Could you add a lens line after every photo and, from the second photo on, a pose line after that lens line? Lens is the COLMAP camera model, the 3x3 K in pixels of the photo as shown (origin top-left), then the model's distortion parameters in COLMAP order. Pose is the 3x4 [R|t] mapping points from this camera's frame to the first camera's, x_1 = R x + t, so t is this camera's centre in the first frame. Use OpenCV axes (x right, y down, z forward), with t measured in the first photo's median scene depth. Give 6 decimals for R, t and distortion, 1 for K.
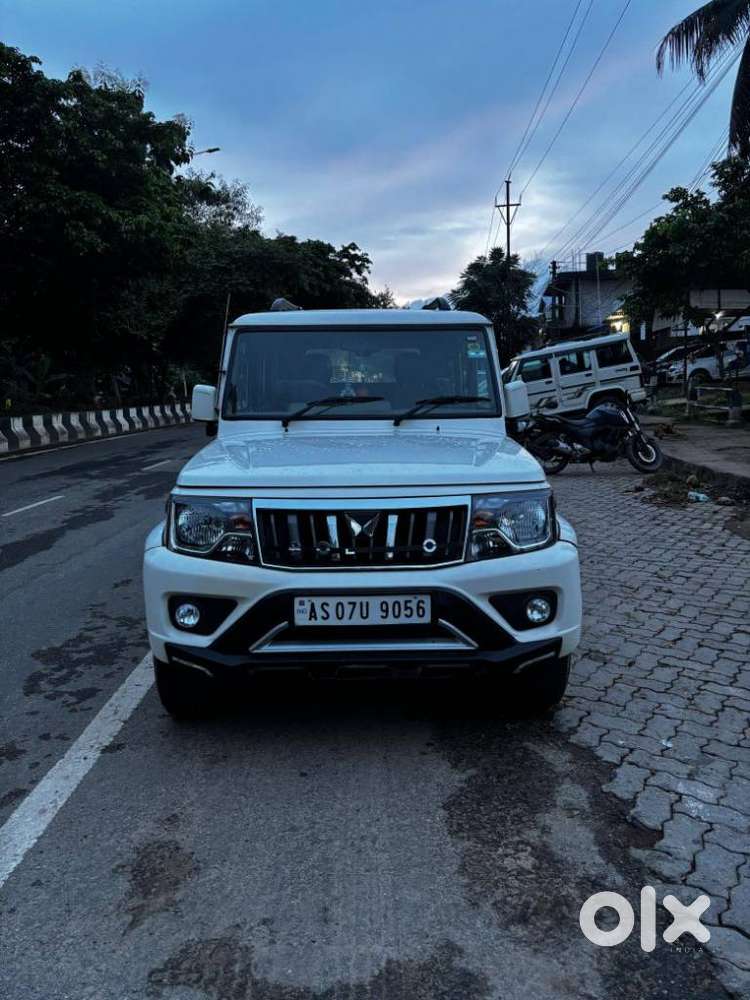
lens RADIAL K [[762.5, 0, 374.1], [0, 762.5, 484.0], [0, 0, 1]] dist [0.038150, -0.034522]
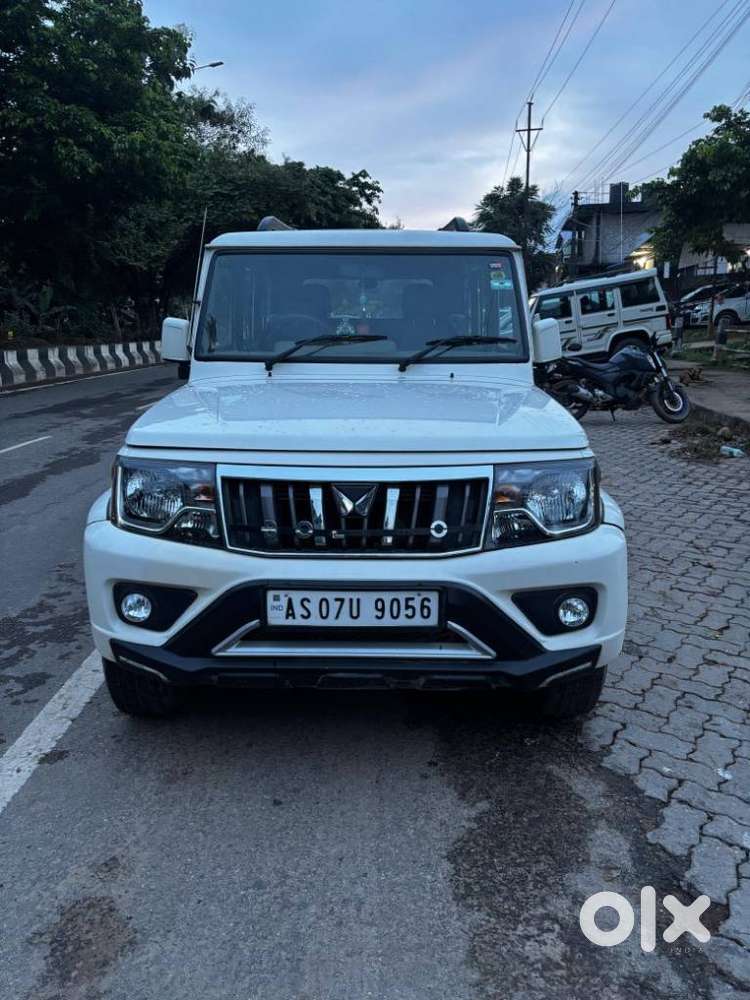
lens RADIAL K [[755.8, 0, 362.3], [0, 755.8, 502.8], [0, 0, 1]] dist [0.059119, -0.071438]
pose [[0.999532, 0.020595, -0.022632, 0.007534], [-0.018141, 0.994442, 0.103707, -0.018605], [0.024642, -0.103248, 0.994350, 0.158479]]
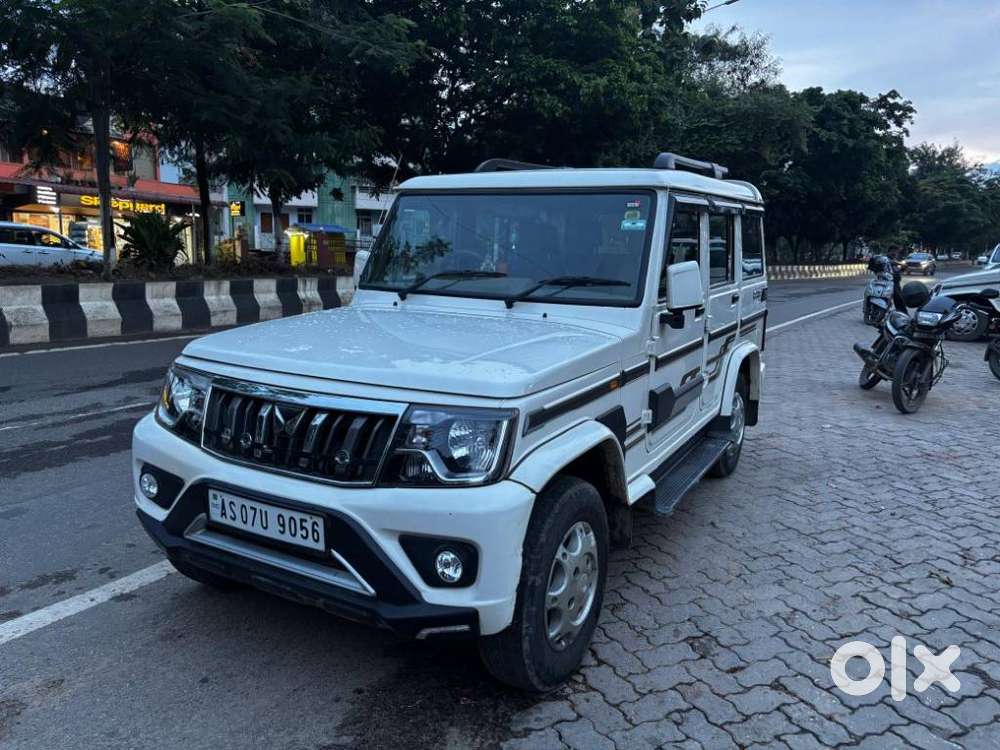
lens RADIAL K [[750.7, 0, 500.0], [0, 750.7, 375.0], [0, 0, 1]] dist [0.027560, 0.007225]
pose [[0.866856, 0.121226, -0.483597, 0.430447], [-0.101865, 0.992592, 0.066224, -0.057034], [0.488042, -0.008145, 0.872782, 0.270253]]
